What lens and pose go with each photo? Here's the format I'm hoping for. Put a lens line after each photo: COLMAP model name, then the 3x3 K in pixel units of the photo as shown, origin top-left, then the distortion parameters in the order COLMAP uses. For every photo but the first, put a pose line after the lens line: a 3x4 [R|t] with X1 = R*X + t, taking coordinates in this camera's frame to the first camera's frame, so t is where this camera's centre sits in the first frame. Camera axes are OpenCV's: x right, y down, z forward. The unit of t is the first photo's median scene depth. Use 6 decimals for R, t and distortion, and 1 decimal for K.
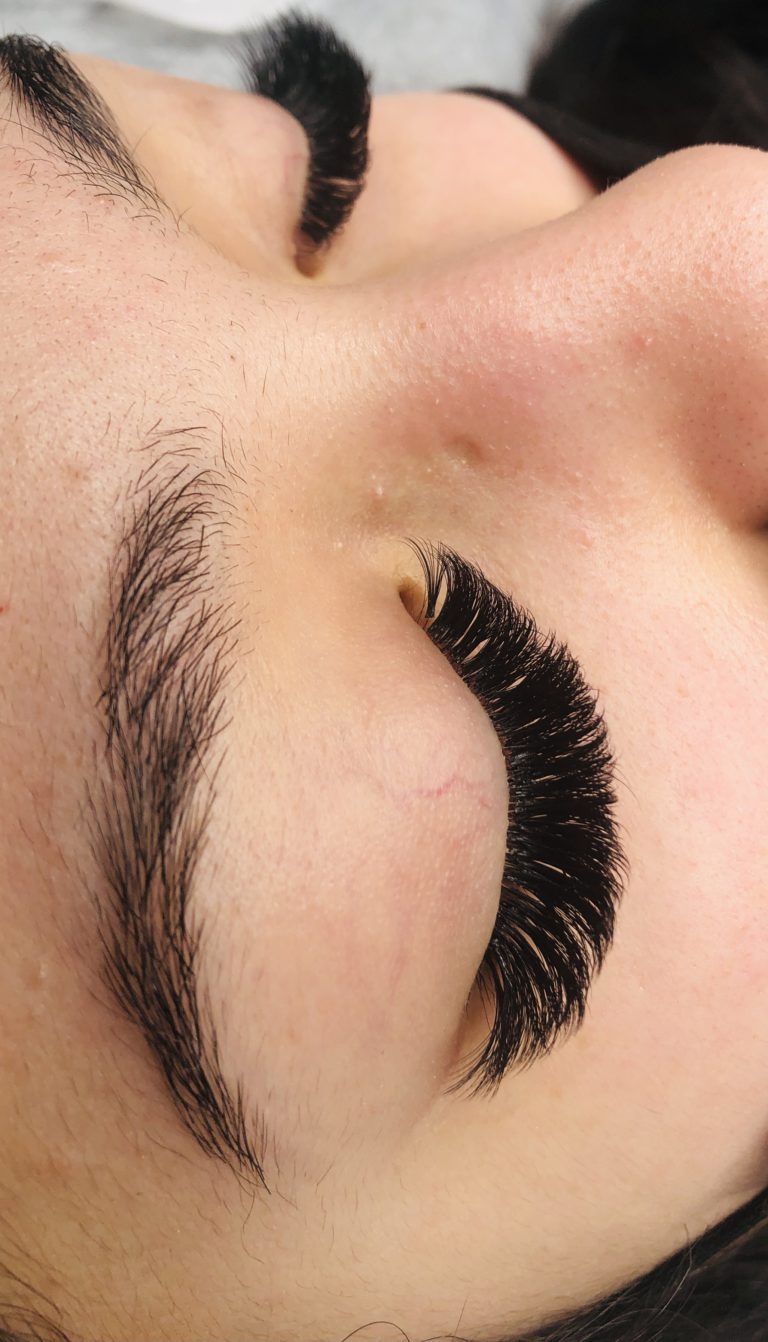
lens RADIAL K [[1071.9, 0, 380.7], [0, 1071.9, 664.4], [0, 0, 1]] dist [-0.063968, 0.036281]
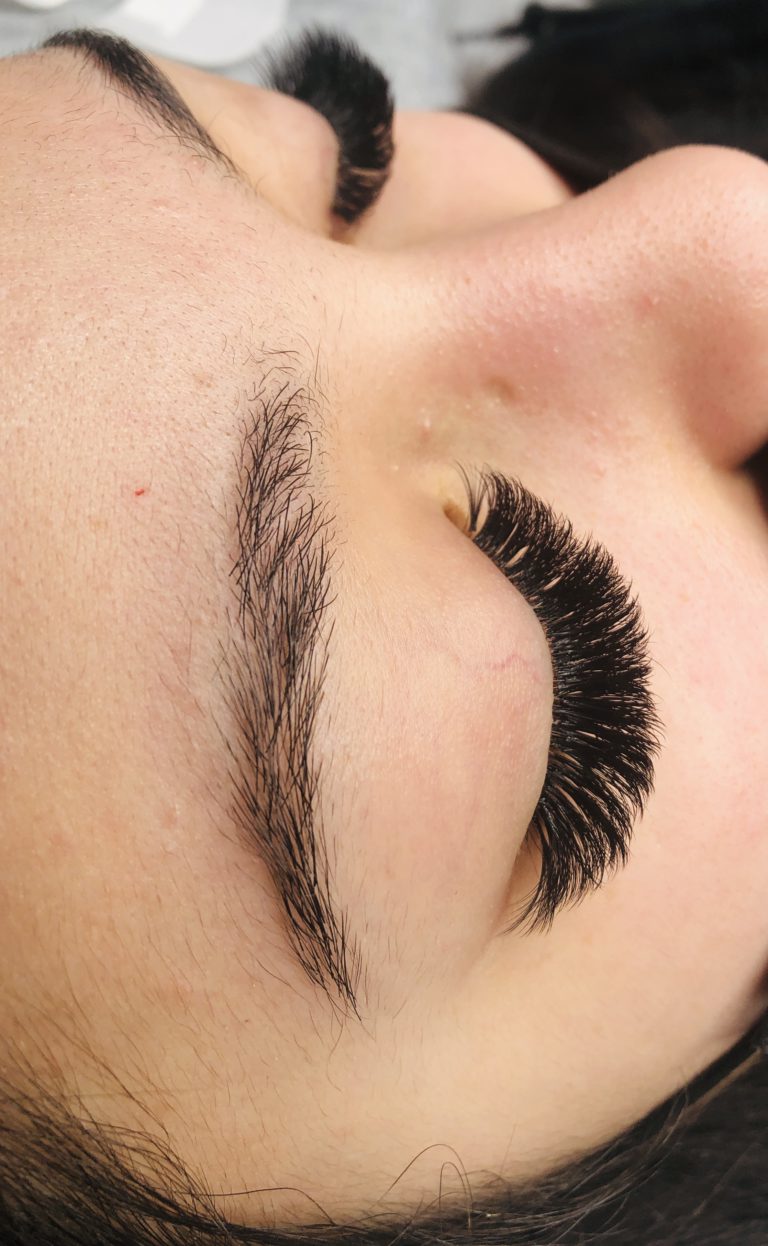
lens RADIAL K [[979.0, 0, 391.1], [0, 979.0, 630.4], [0, 0, 1]] dist [-0.034956, -0.025816]
pose [[0.995820, 0.000821, 0.091329, -0.159417], [0.001926, 0.999548, -0.029986, 0.109209], [-0.091313, 0.030037, 0.995369, -0.052302]]
